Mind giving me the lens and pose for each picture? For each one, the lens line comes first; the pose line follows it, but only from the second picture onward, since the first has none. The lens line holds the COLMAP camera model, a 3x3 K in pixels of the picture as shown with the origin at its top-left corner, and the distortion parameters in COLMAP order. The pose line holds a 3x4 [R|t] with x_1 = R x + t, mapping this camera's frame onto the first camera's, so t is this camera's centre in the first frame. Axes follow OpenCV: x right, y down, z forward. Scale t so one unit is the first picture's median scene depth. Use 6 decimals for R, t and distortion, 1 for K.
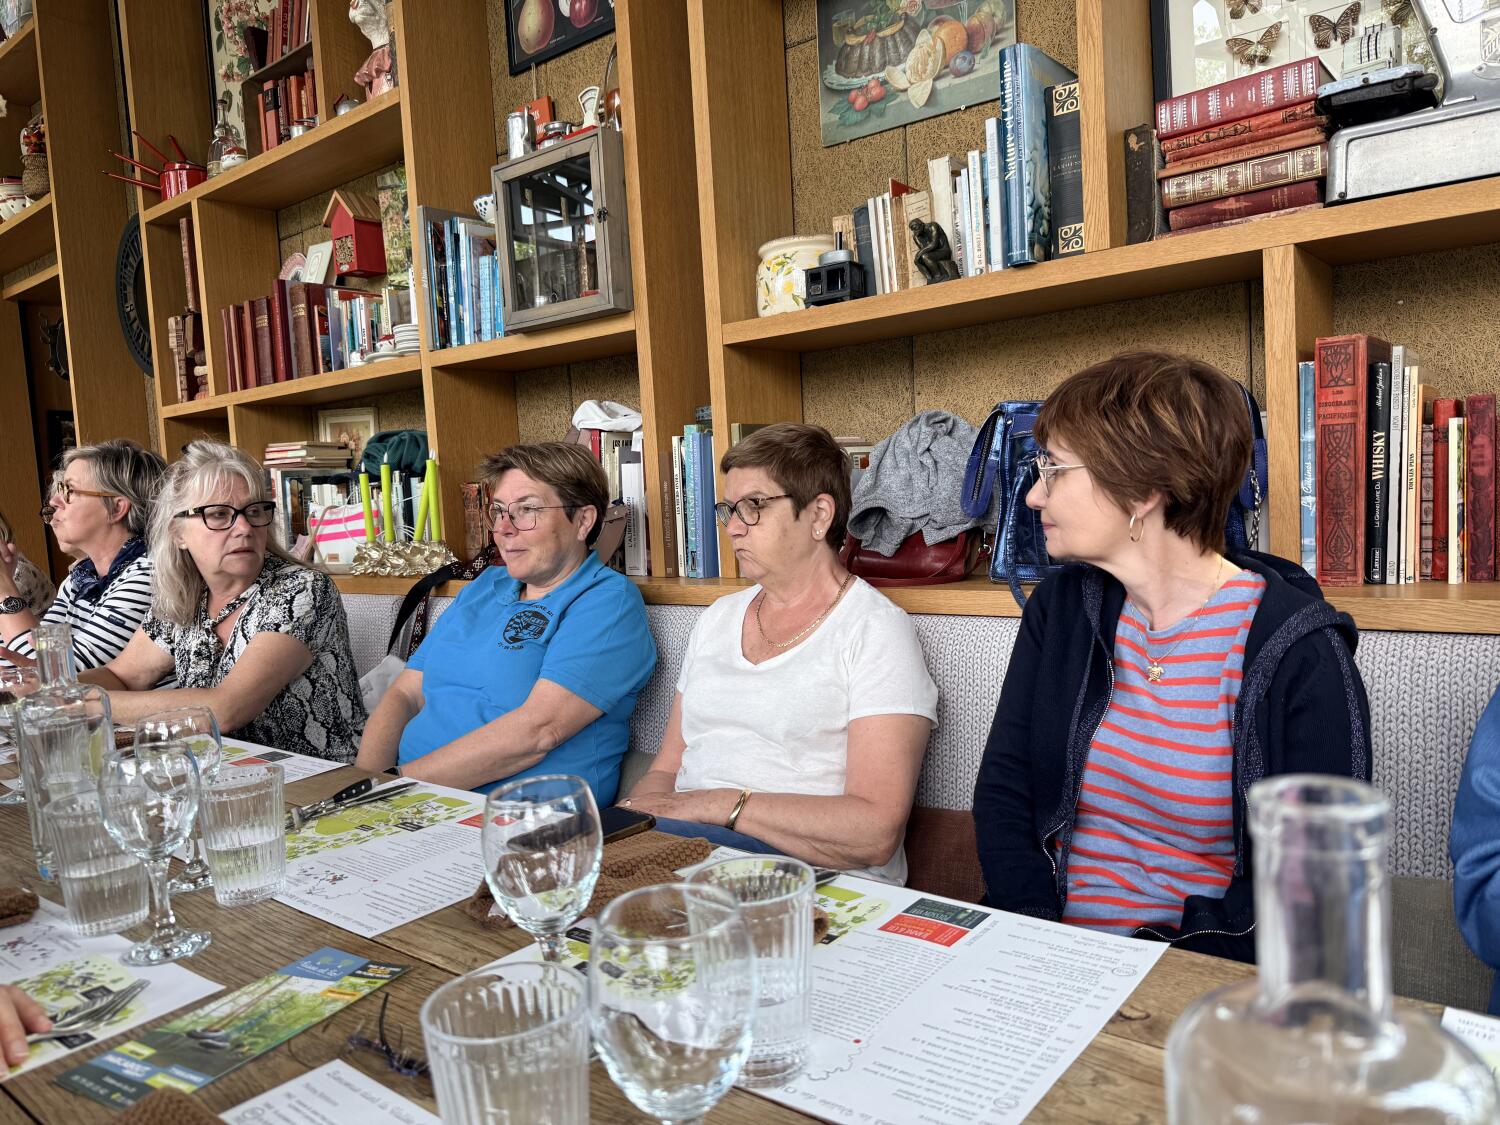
lens RADIAL K [[1059.3, 0, 743.3], [0, 1059.3, 569.1], [0, 0, 1]] dist [0.095396, -0.135831]
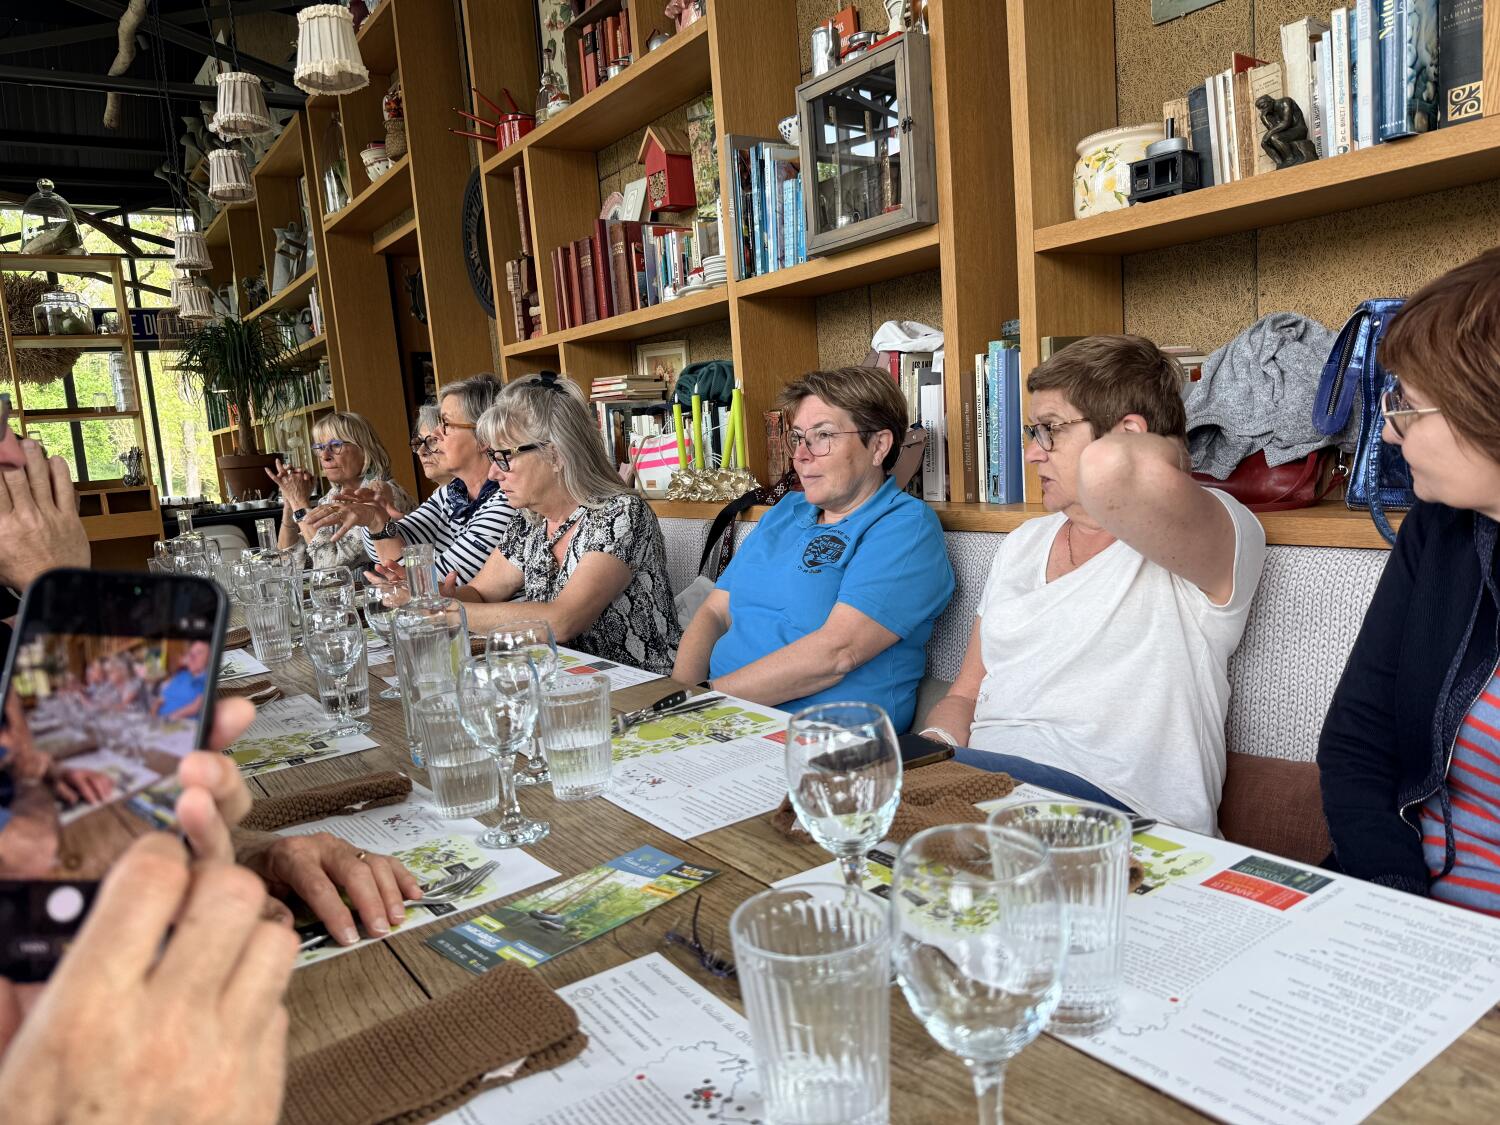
lens RADIAL K [[1028.3, 0, 752.4], [0, 1028.3, 597.5], [0, 0, 1]] dist [-0.001279, -0.039670]
pose [[0.963475, 0.024711, -0.266655, -0.010287], [0.002089, 0.995010, 0.099754, -0.000185], [0.267790, -0.096667, 0.958616, 0.041353]]
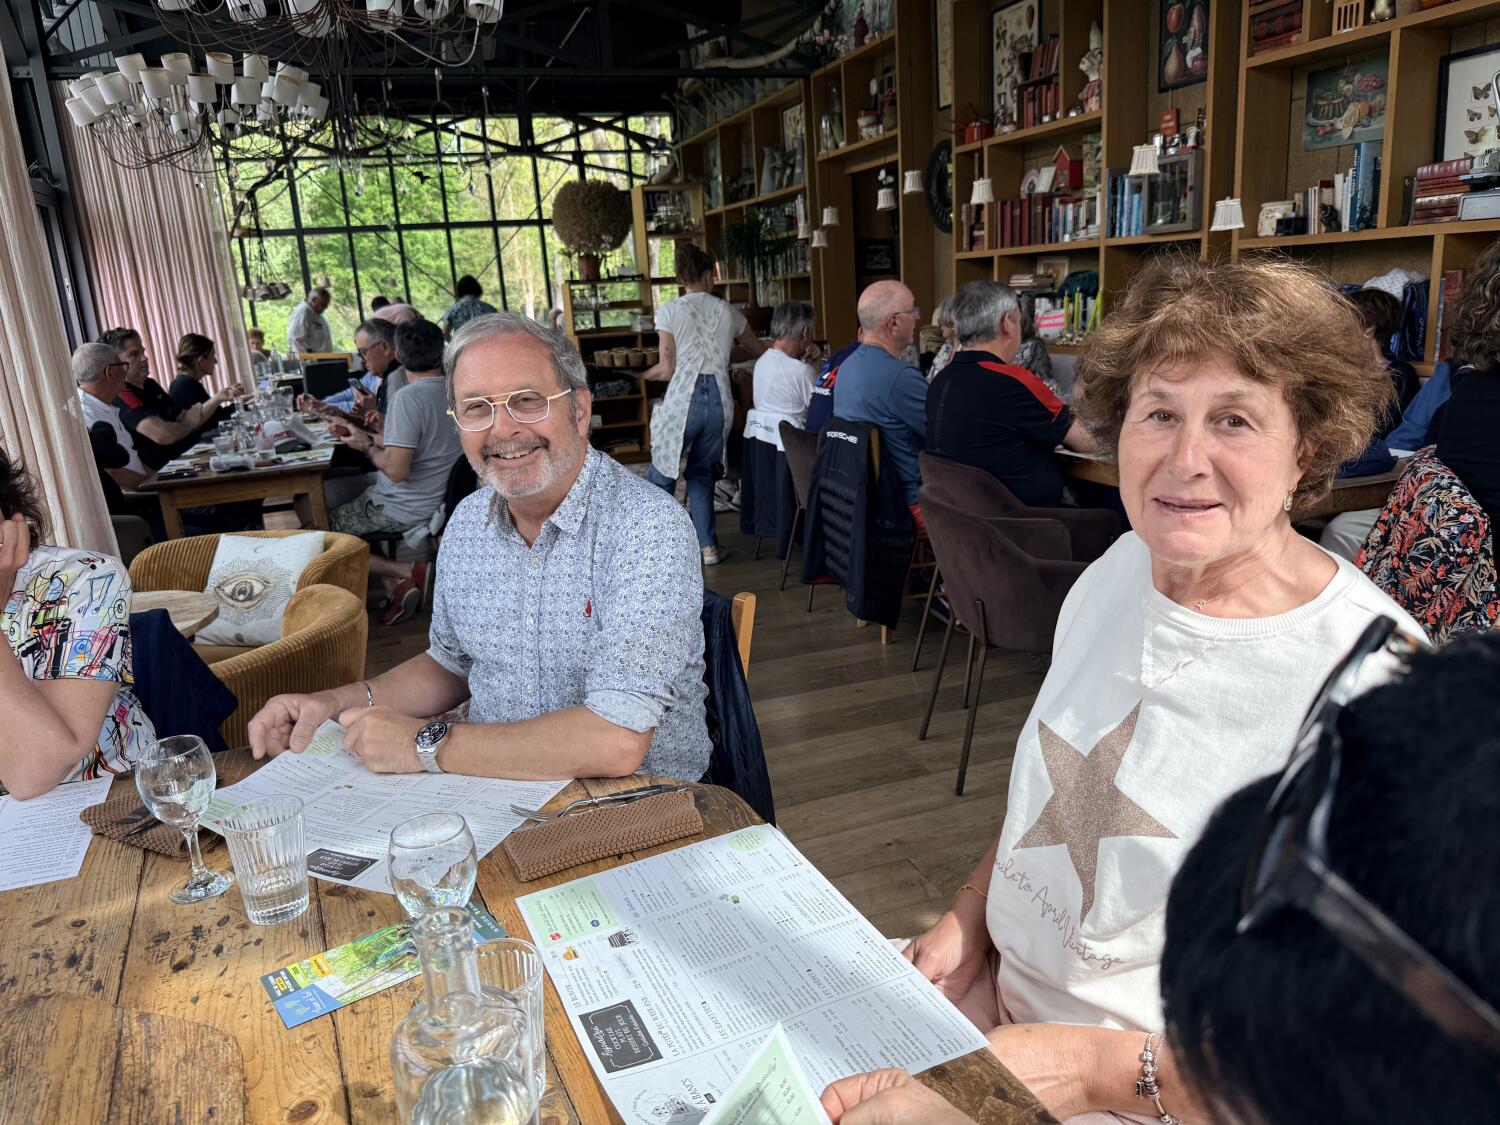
lens RADIAL K [[1077.5, 0, 738.0], [0, 1077.5, 550.3], [0, 0, 1]] dist [0.028634, -0.055070]
pose [[0.849364, 0.127207, -0.512248, 0.366656], [-0.025151, 0.979174, 0.201457, -0.016201], [0.527207, -0.158227, 0.834875, -1.747647]]
